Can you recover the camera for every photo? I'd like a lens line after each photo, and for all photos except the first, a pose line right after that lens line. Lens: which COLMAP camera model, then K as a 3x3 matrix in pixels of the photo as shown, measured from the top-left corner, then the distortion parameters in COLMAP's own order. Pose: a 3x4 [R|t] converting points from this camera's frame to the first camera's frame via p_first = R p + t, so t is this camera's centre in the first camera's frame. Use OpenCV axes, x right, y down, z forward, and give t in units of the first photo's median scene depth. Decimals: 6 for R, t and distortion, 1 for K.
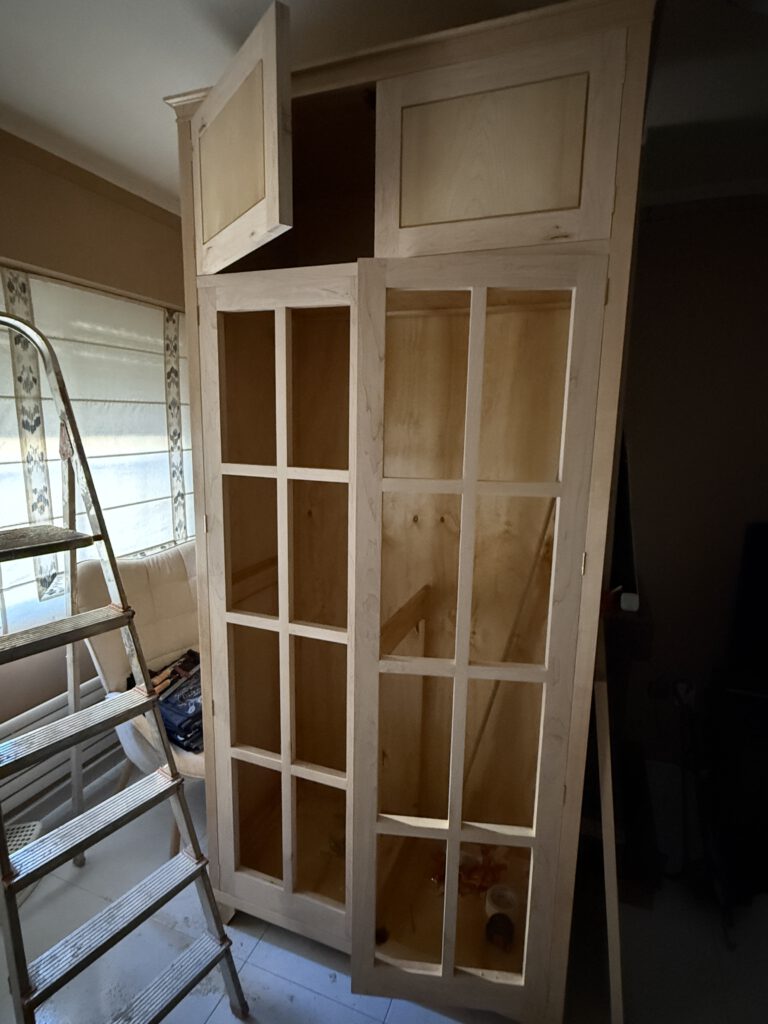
lens RADIAL K [[542.4, 0, 382.2], [0, 542.4, 509.9], [0, 0, 1]] dist [-0.002718, -0.000203]
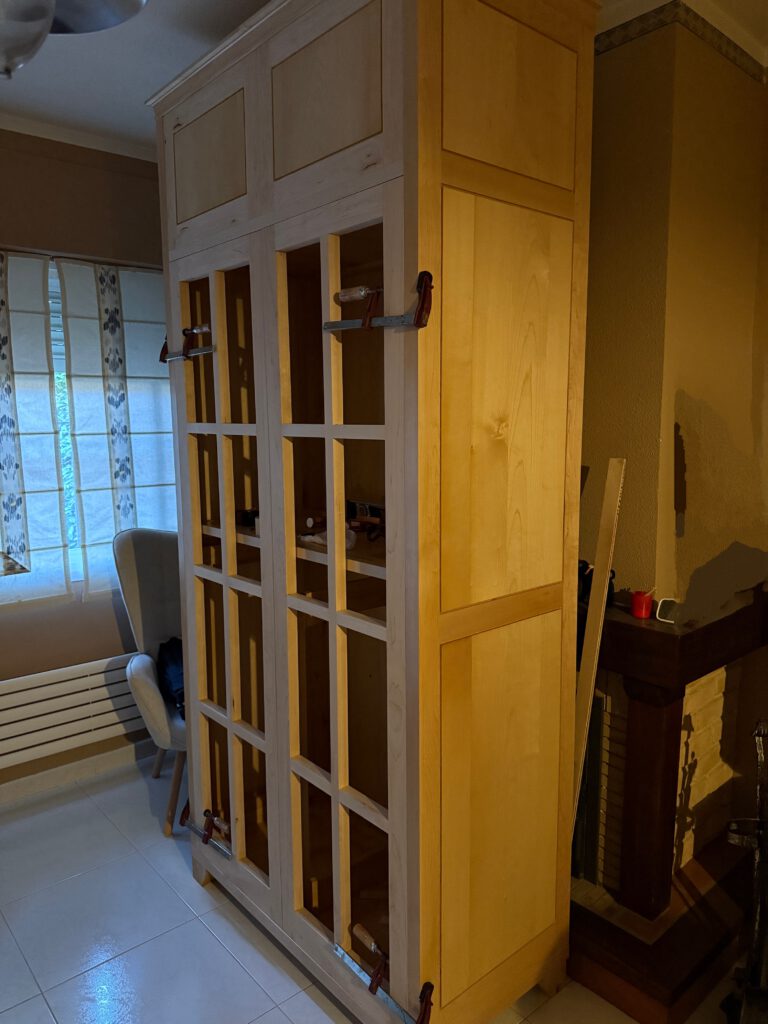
lens RADIAL K [[724.6, 0, 384.7], [0, 724.6, 514.8], [0, 0, 1]] dist [0.015906, -0.041355]
pose [[0.885853, 0.035274, -0.462624, 0.540289], [-0.049559, 0.998595, -0.018757, 0.077956], [0.461312, 0.039543, 0.886356, -0.060027]]
